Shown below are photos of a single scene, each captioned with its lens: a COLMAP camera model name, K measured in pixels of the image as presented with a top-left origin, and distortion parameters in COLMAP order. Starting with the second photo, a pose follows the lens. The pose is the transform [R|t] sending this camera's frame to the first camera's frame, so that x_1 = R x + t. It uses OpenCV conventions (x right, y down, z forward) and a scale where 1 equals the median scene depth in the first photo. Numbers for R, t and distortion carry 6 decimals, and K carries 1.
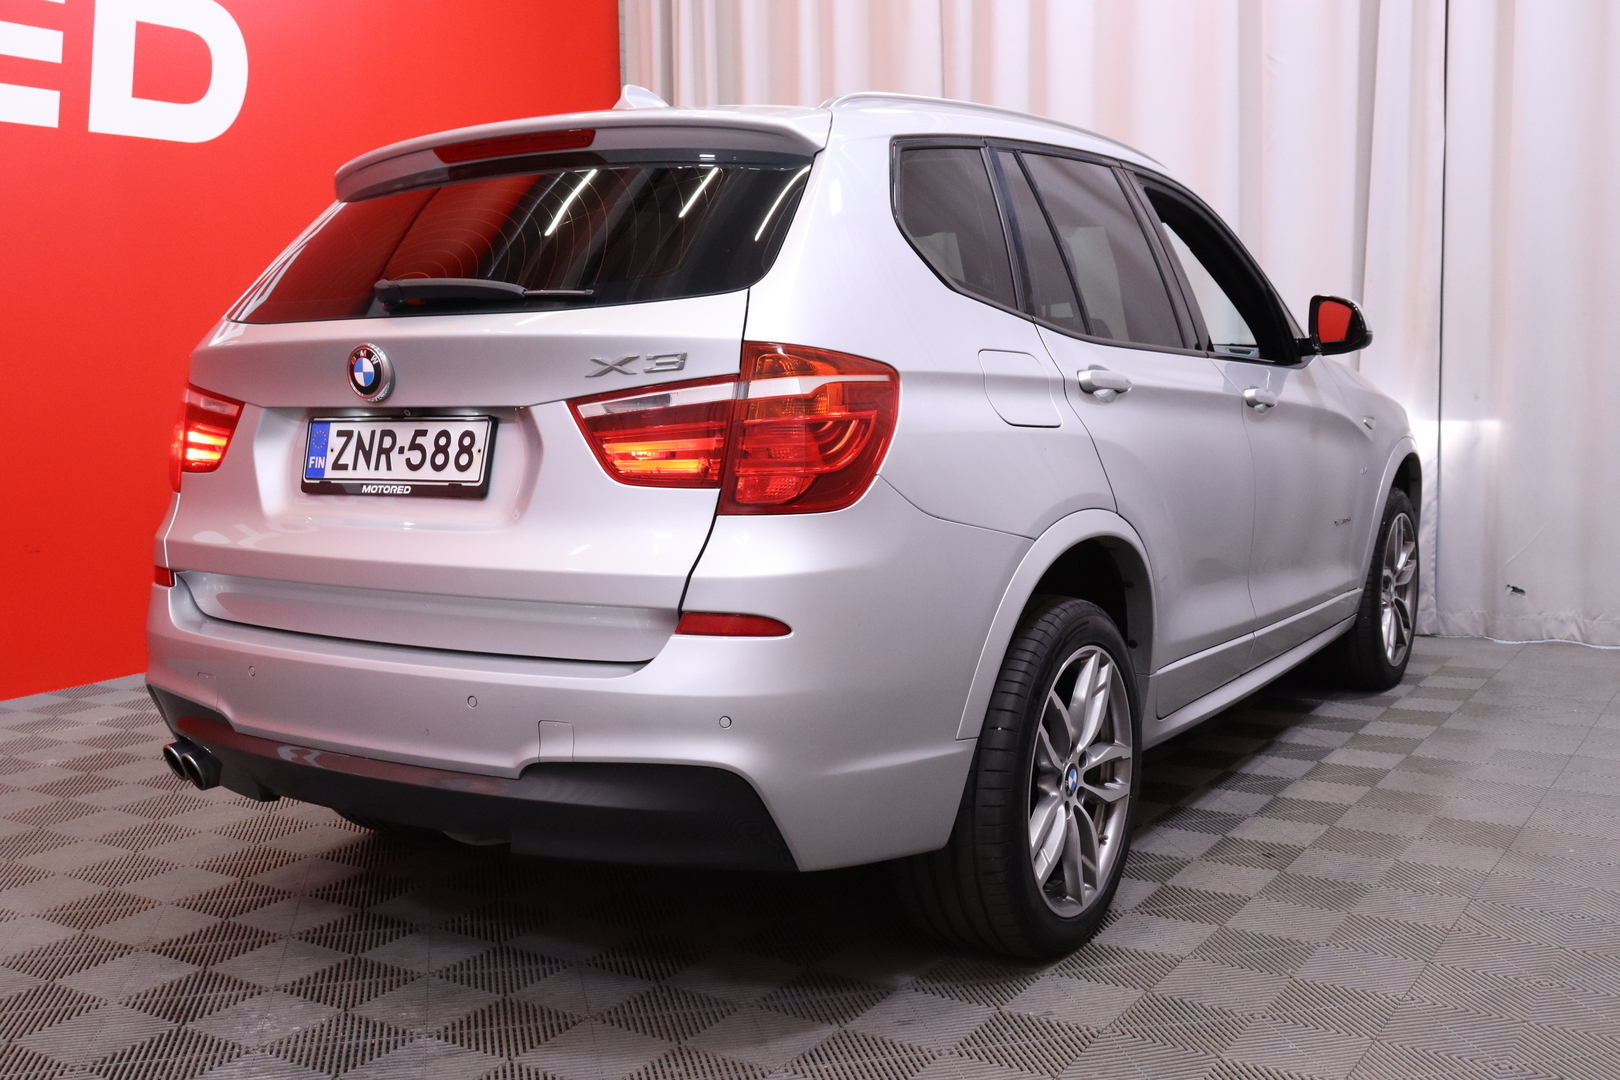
lens RADIAL K [[1572.3, 0, 908.0], [0, 1572.3, 539.6], [0, 0, 1]] dist [-0.036629, -0.004752]
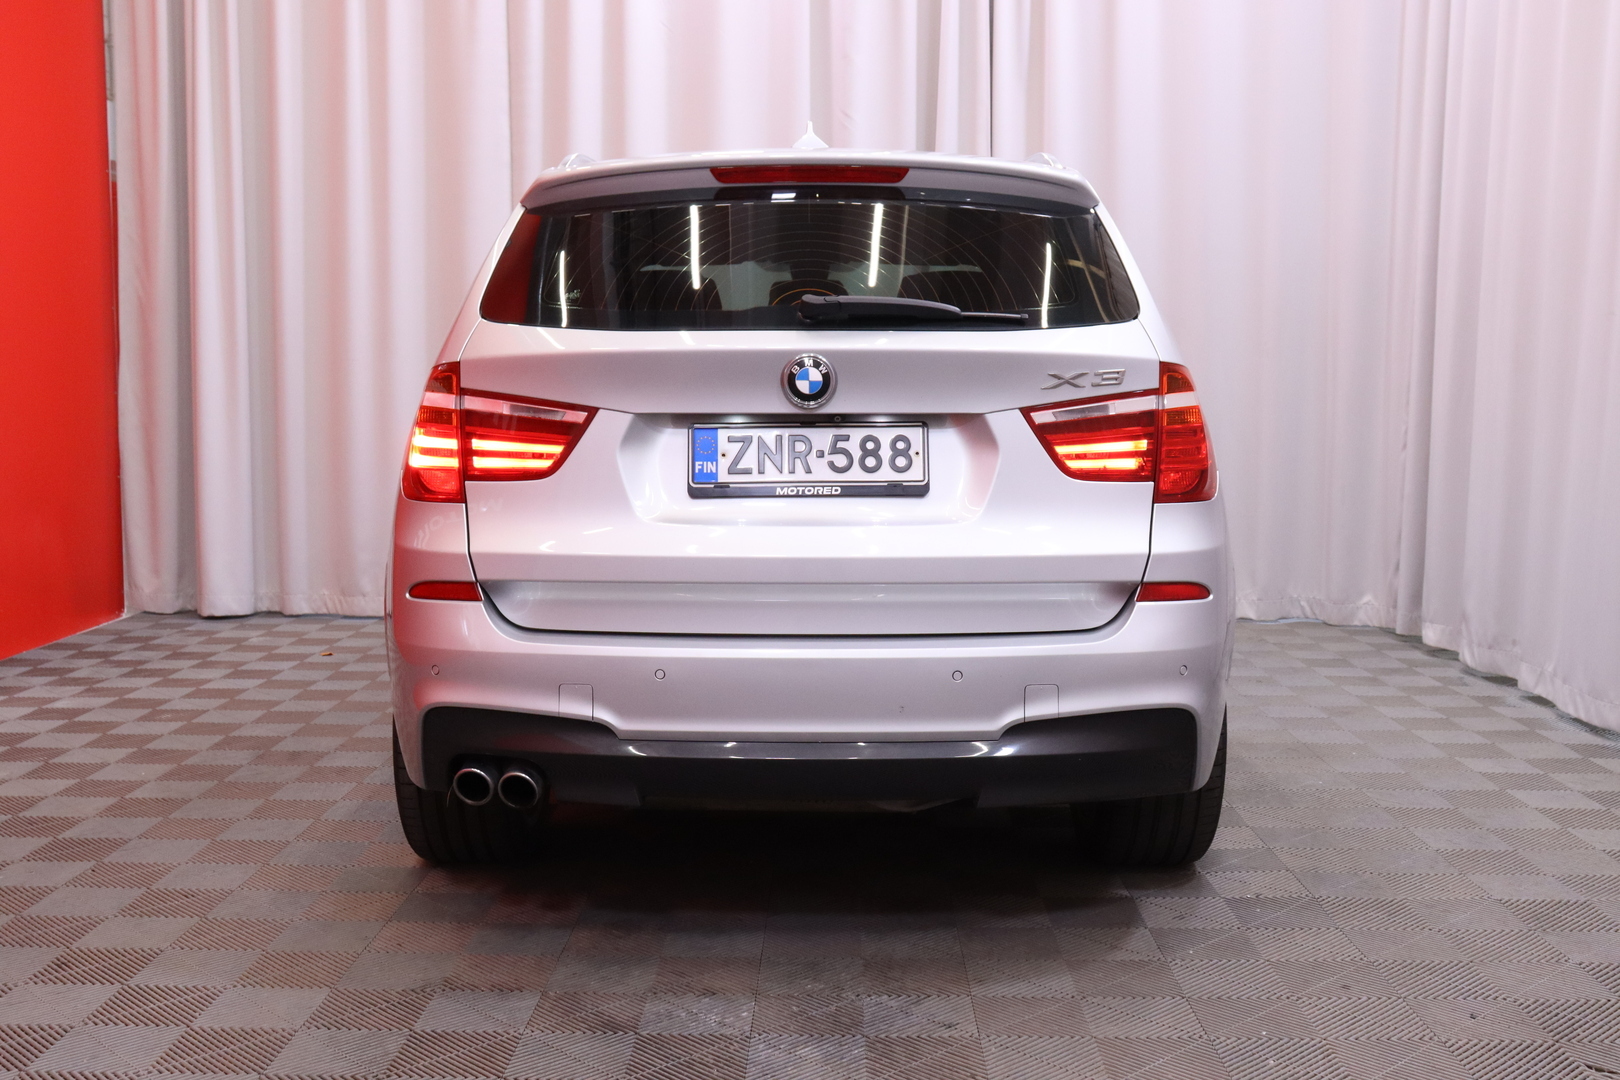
lens RADIAL K [[1572.3, 0, 908.0], [0, 1572.3, 539.6], [0, 0, 1]] dist [-0.036629, -0.004752]
pose [[0.861029, -0.033979, 0.507419, -0.828599], [0.041483, 0.999133, -0.003485, 0.007707], [-0.506861, 0.024050, 0.861692, 0.043482]]
